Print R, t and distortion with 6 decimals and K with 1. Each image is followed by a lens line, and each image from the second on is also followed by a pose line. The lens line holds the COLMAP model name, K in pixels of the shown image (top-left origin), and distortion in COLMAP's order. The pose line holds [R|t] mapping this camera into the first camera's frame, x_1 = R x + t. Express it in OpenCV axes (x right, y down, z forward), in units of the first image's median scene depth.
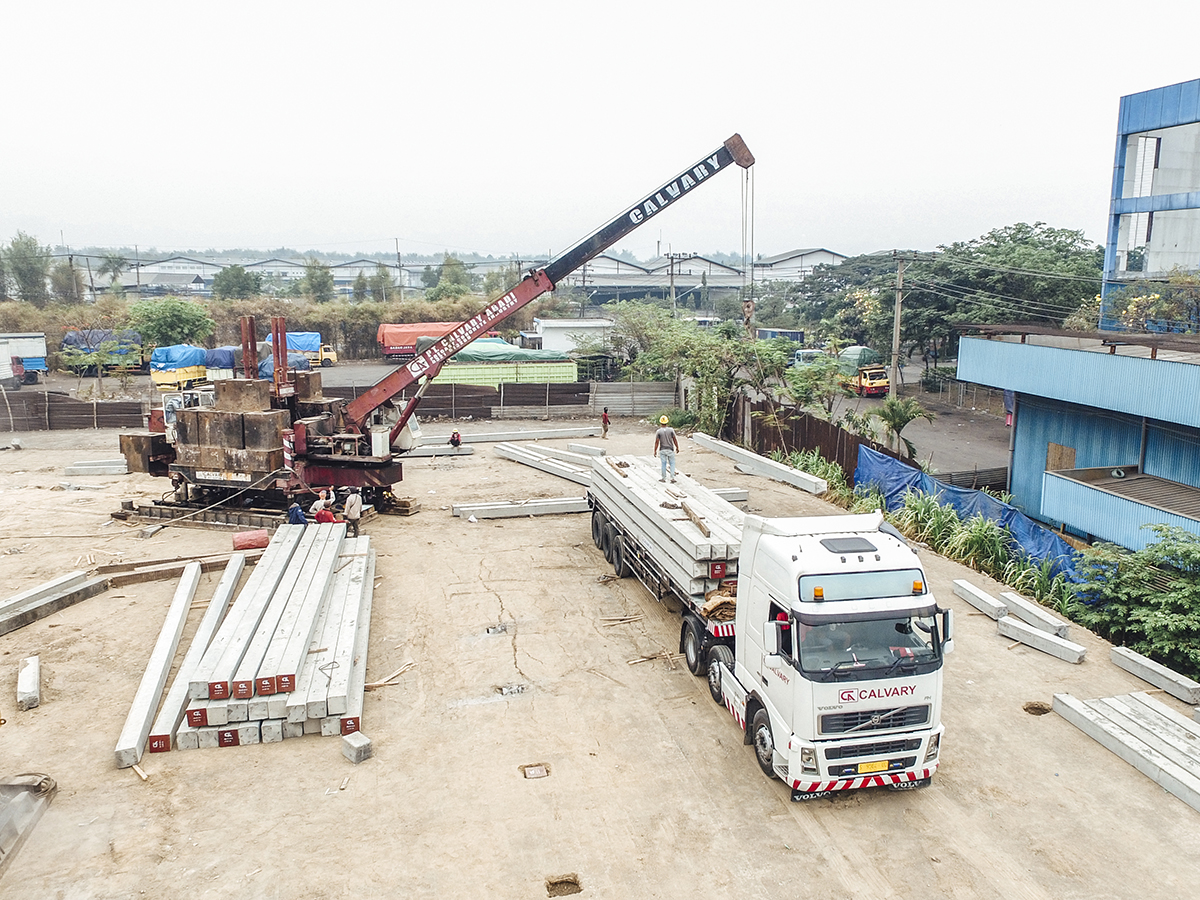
lens RADIAL K [[919.7, 0, 672.5], [0, 919.7, 446.1], [0, 0, 1]] dist [-0.002394, -0.001585]
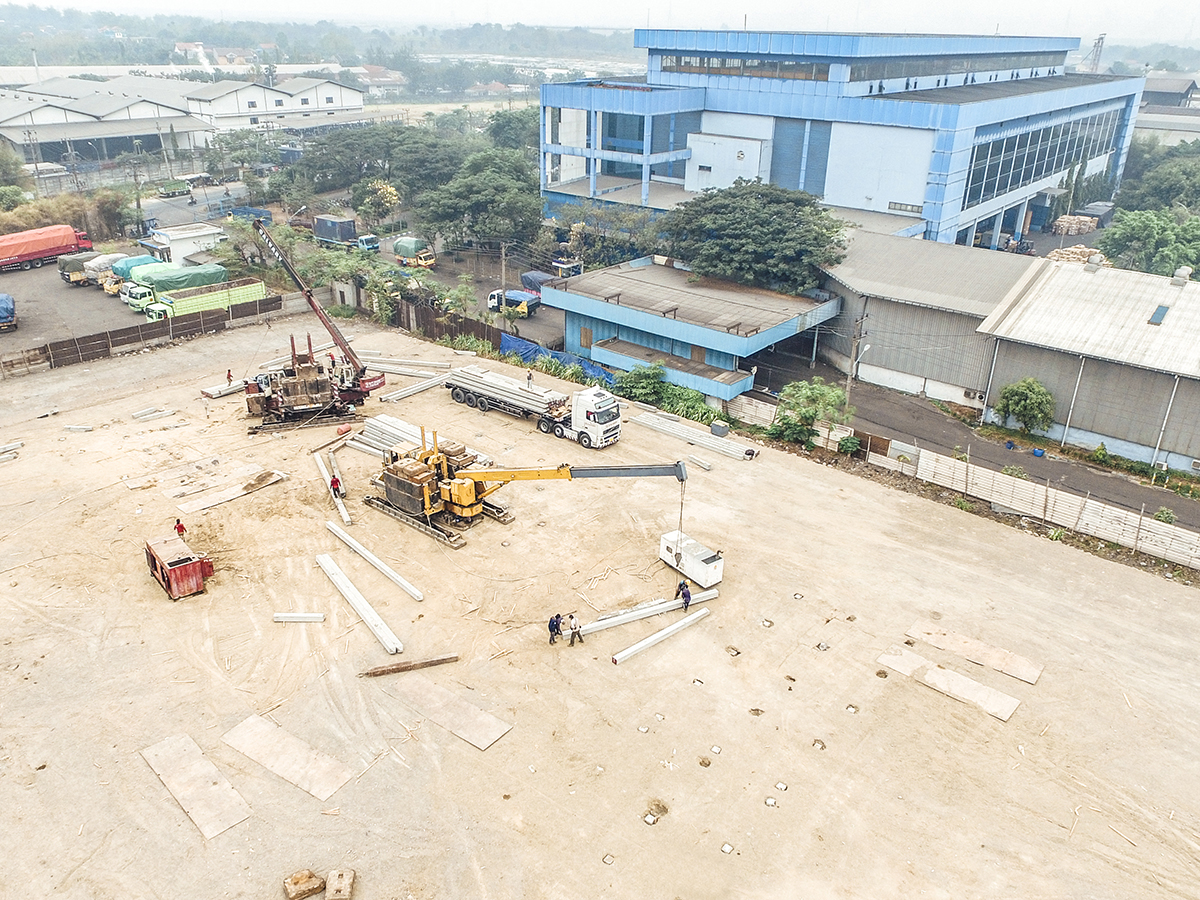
lens RADIAL K [[904.1, 0, 600.0], [0, 904.1, 450.0], [0, 0, 1]] dist [-0.005473, -0.000407]
pose [[0.820843, -0.236584, 0.519851, -1.246749], [0.090752, 0.952639, 0.290248, -0.529944], [-0.563899, -0.191070, 0.803437, -1.507156]]
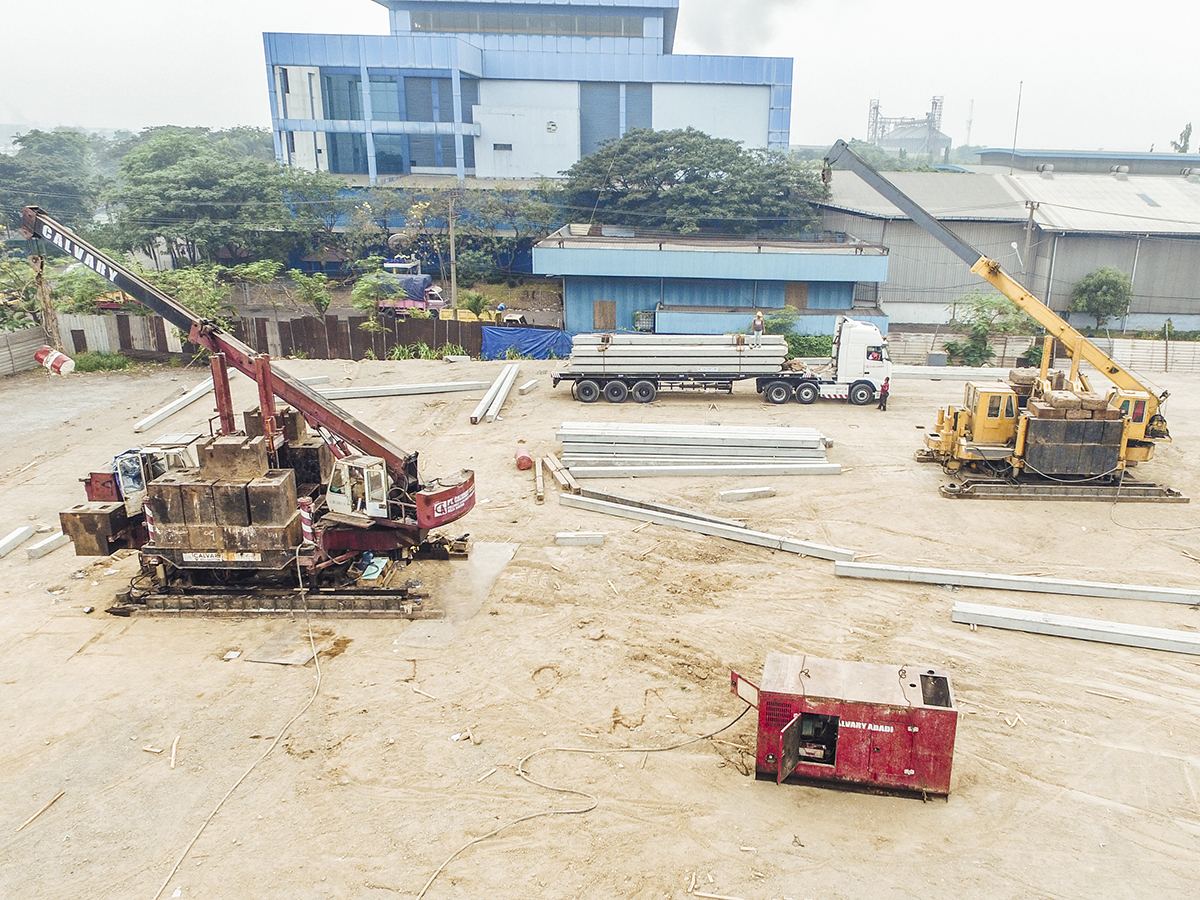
lens RADIAL K [[919.7, 0, 672.5], [0, 919.7, 446.1], [0, 0, 1]] dist [-0.002394, -0.001585]
pose [[0.277408, -0.302481, 0.911894, -1.691901], [0.155027, 0.950801, 0.268225, -0.252828], [-0.948162, 0.066961, 0.310652, 0.380897]]
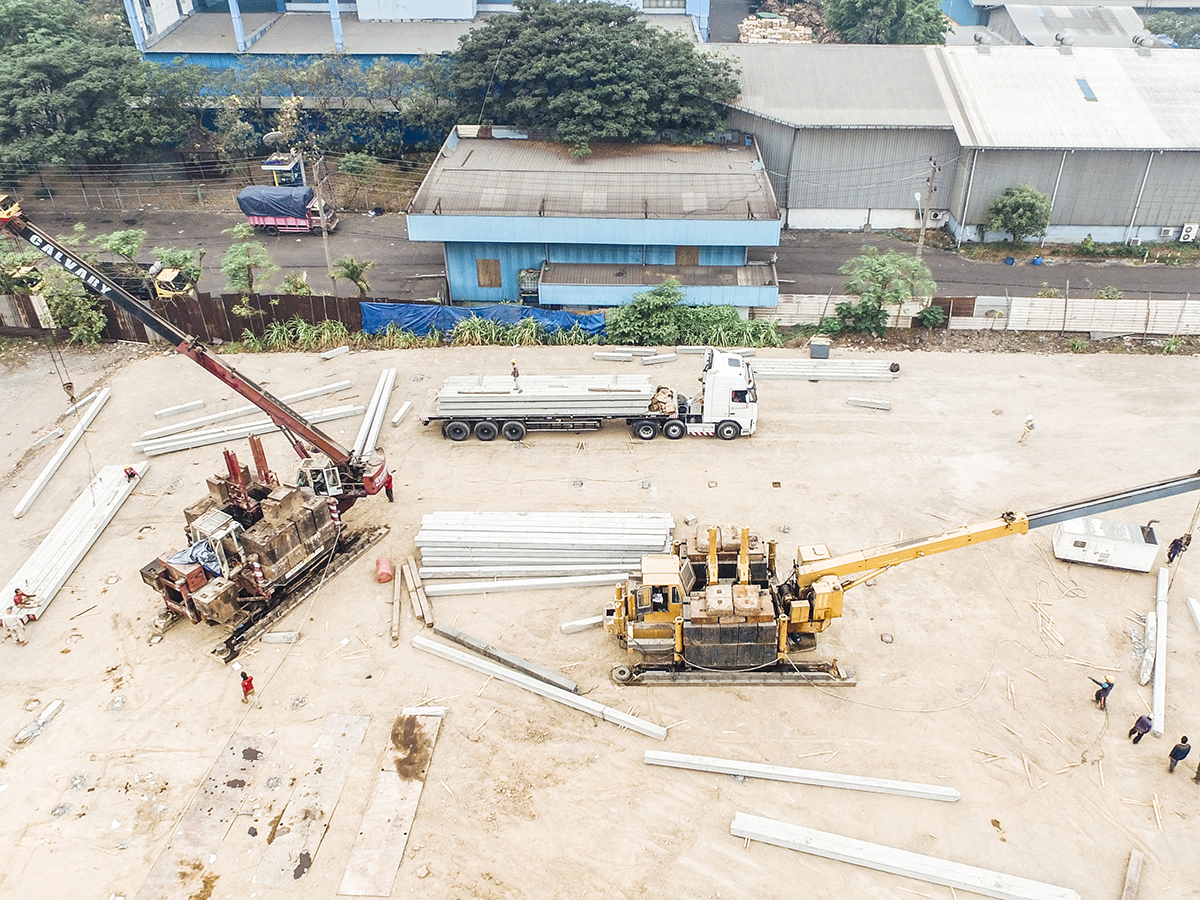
lens RADIAL K [[961.3, 0, 638.9], [0, 961.3, 429.4], [0, 0, 1]] dist [-0.006423, 0.003625]
pose [[0.266789, -0.549973, 0.791425, -1.476918], [0.165149, 0.835131, 0.524674, -0.833909], [-0.949500, -0.009274, 0.313631, 0.154599]]
